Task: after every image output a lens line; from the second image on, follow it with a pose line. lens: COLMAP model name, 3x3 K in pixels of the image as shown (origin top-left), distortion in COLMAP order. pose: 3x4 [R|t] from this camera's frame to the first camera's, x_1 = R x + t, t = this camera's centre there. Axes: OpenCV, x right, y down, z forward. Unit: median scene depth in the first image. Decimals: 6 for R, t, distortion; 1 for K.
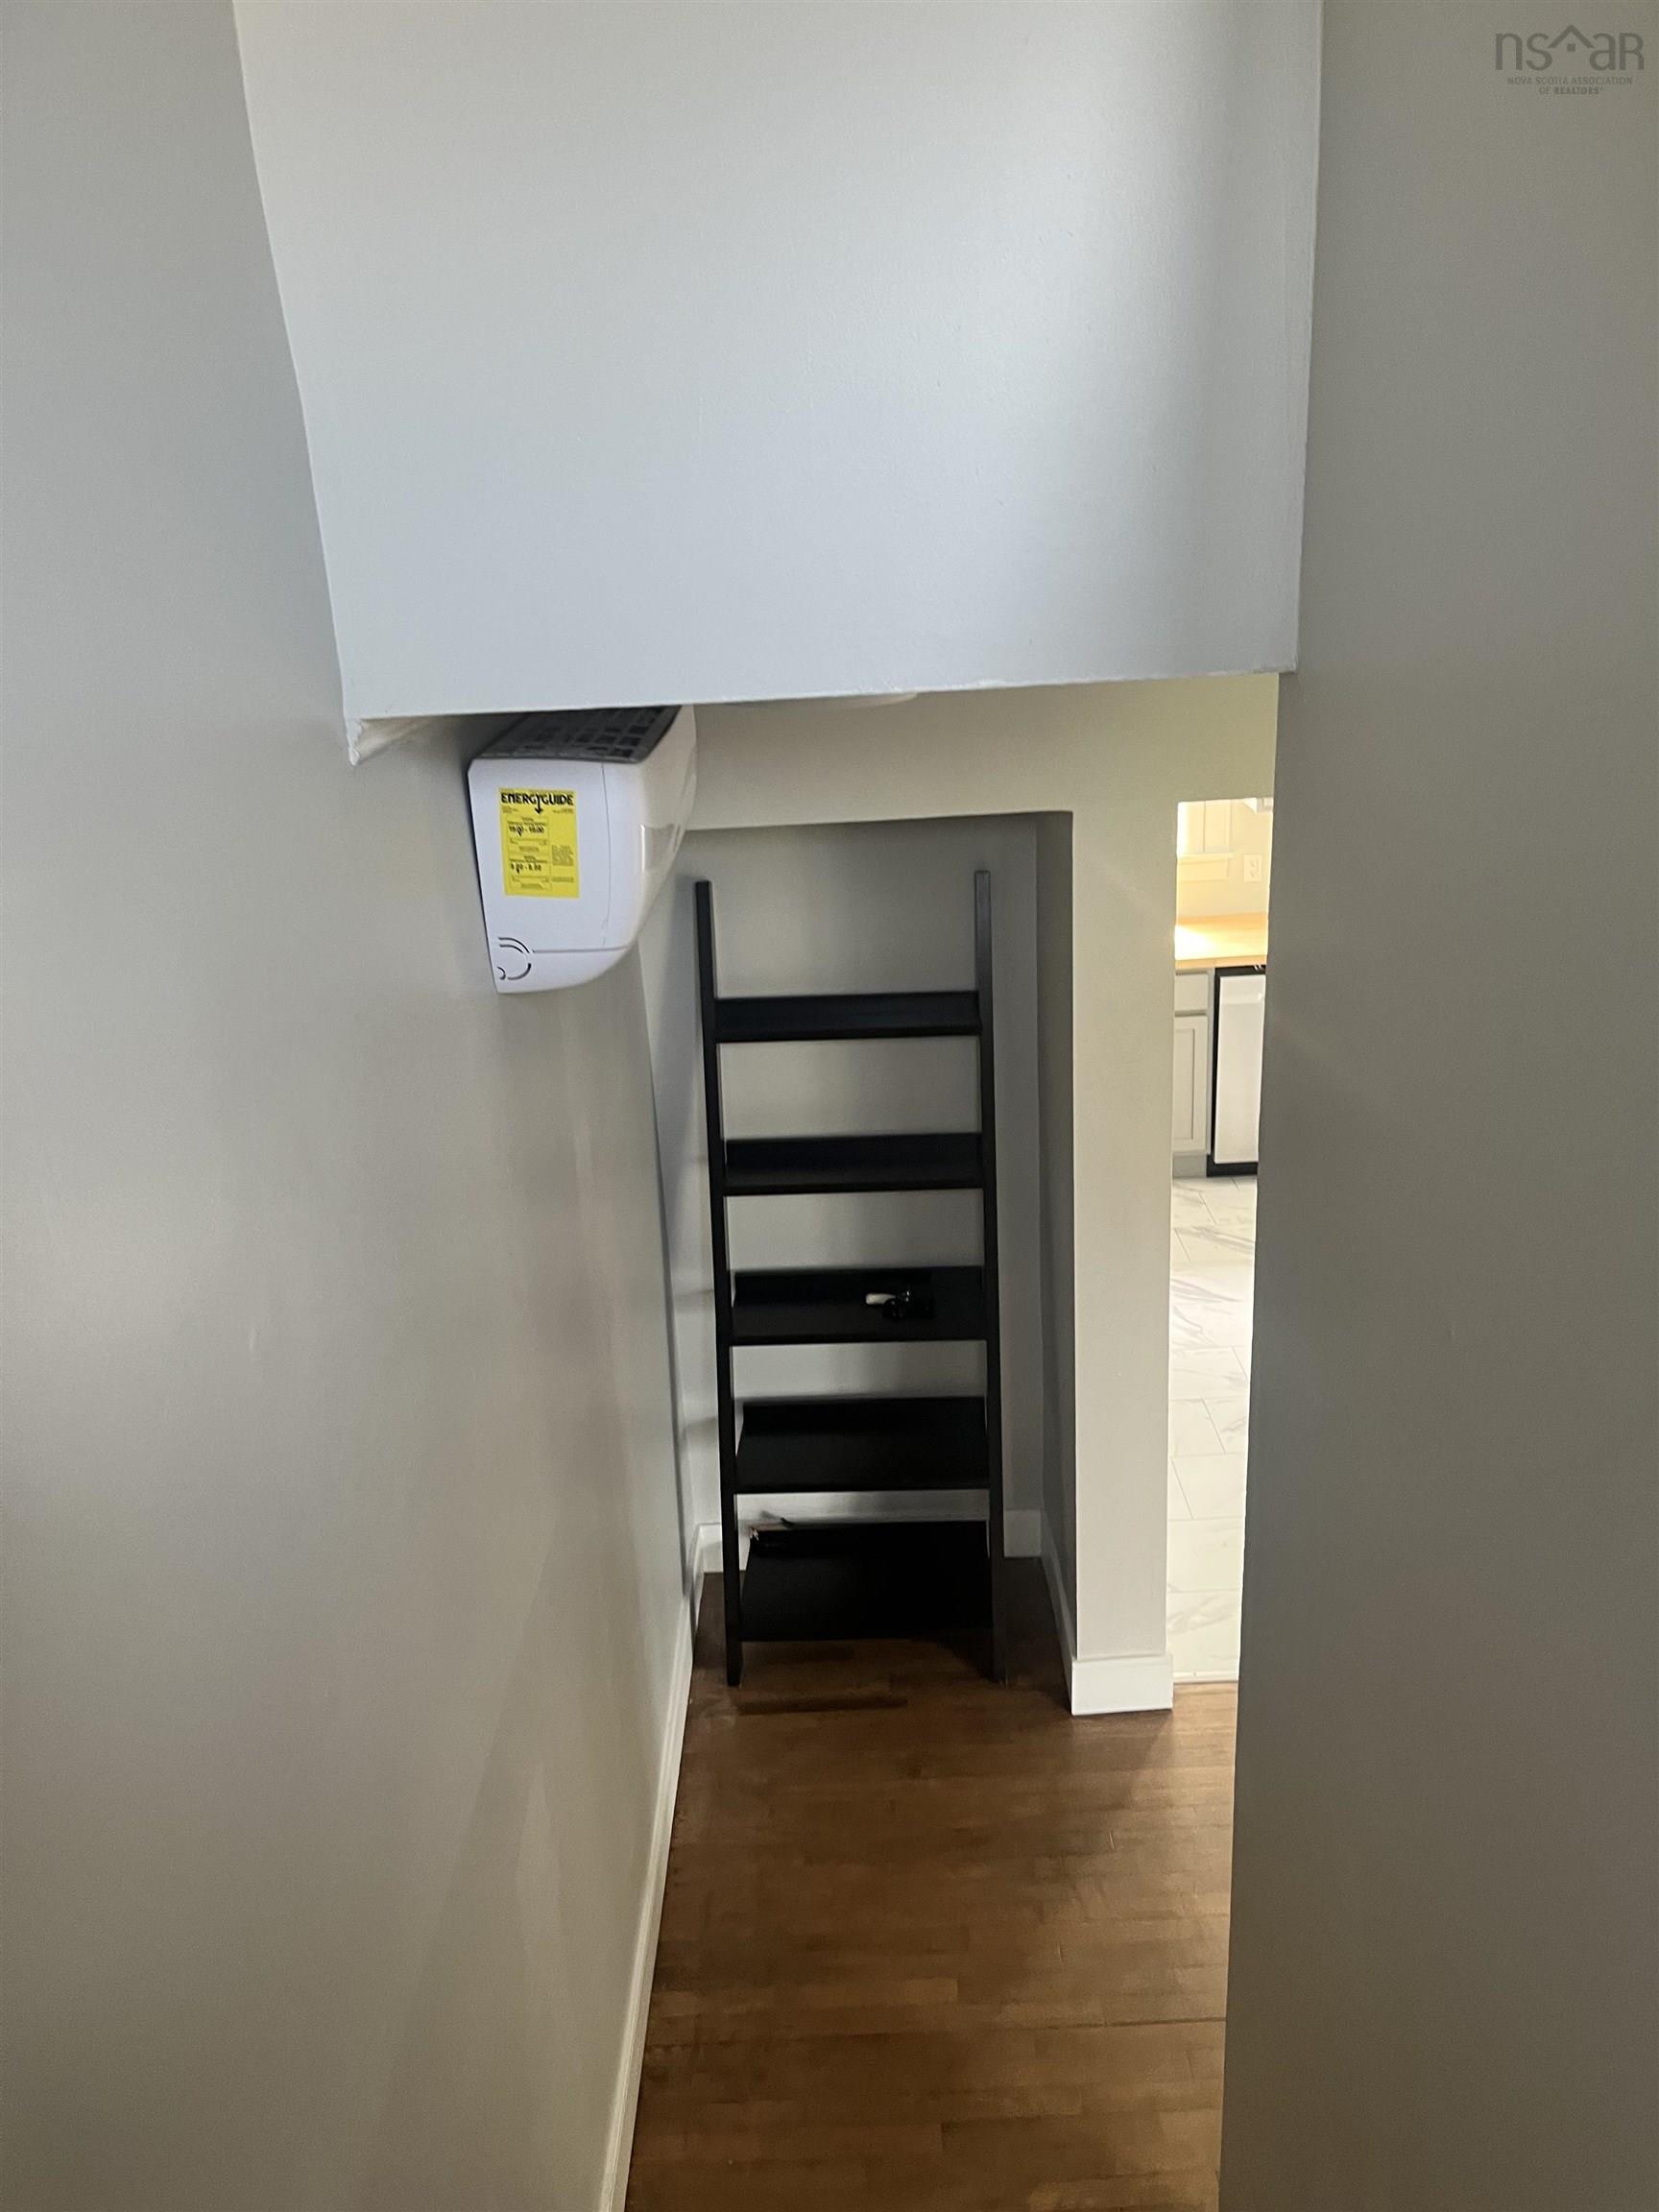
lens RADIAL K [[1691.1, 0, 830.5], [0, 1691.1, 1101.8], [0, 0, 1]] dist [0.028991, -0.024986]
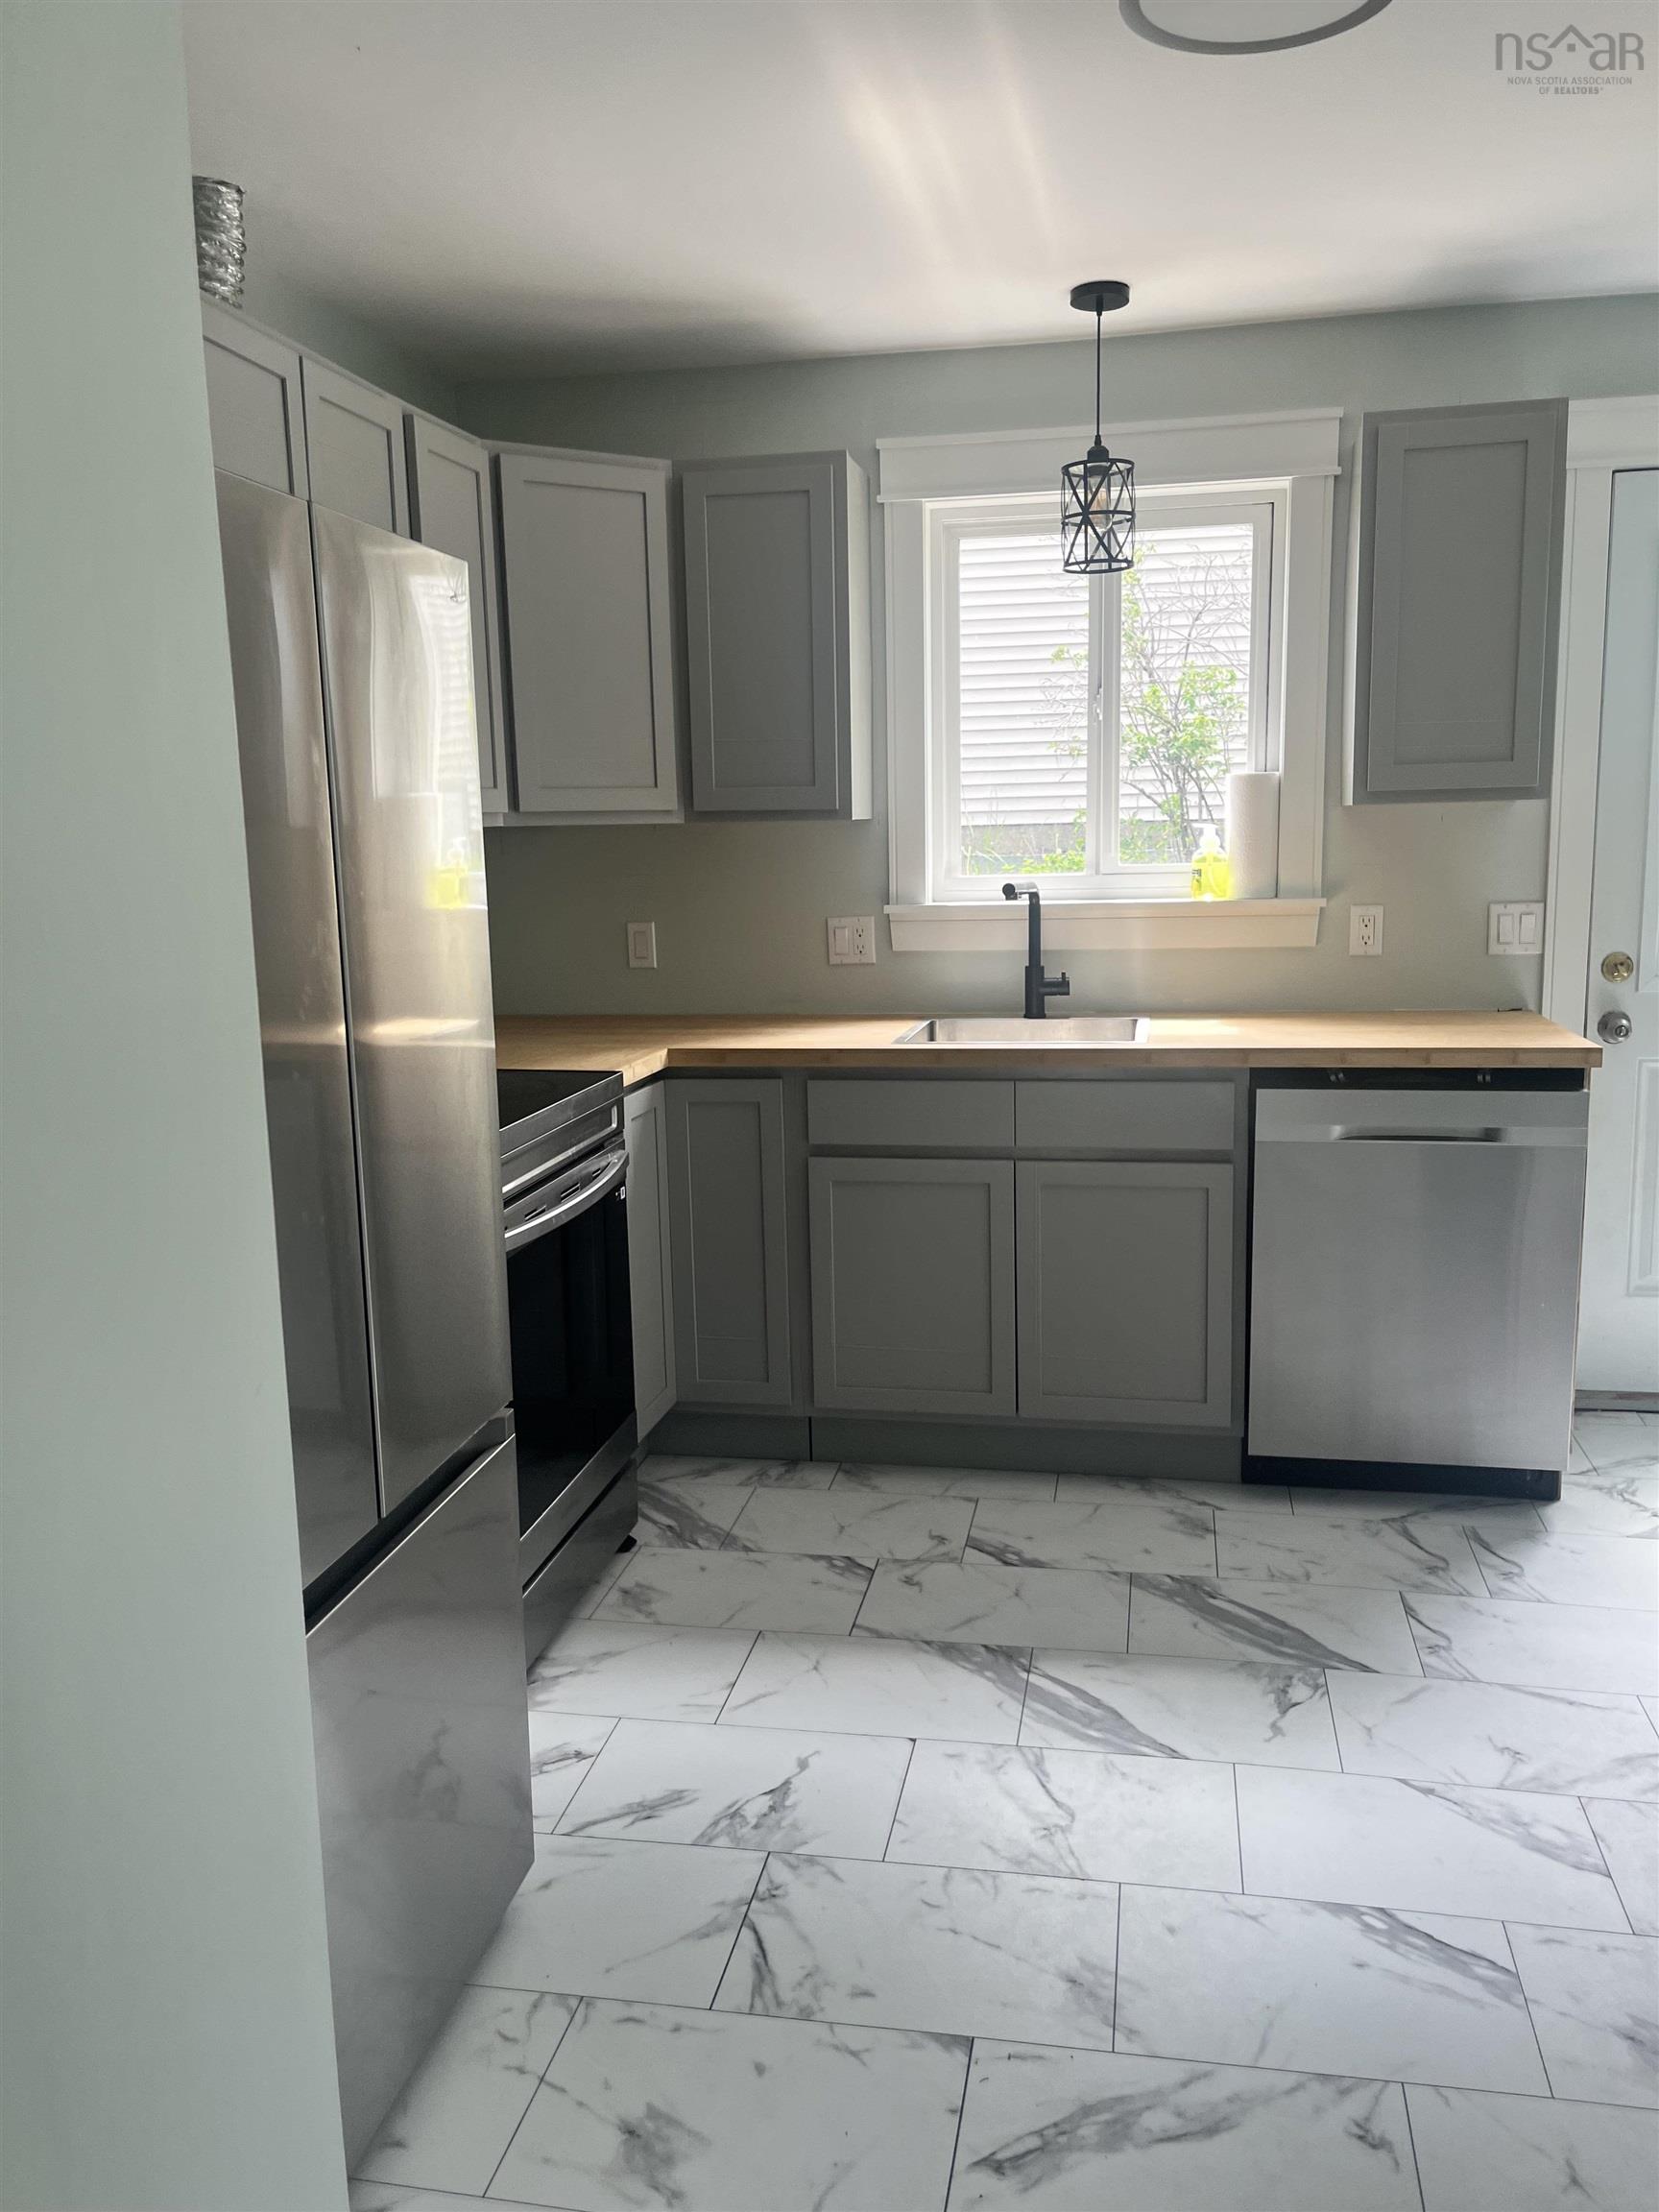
lens RADIAL K [[1691.1, 0, 827.6], [0, 1691.1, 1096.3], [0, 0, 1]] dist [0.028991, -0.024986]
pose [[0.980149, 0.063872, -0.187690, 0.197235], [-0.095500, 0.981721, -0.164632, 0.026945], [0.173744, 0.179289, 0.968333, 0.470086]]
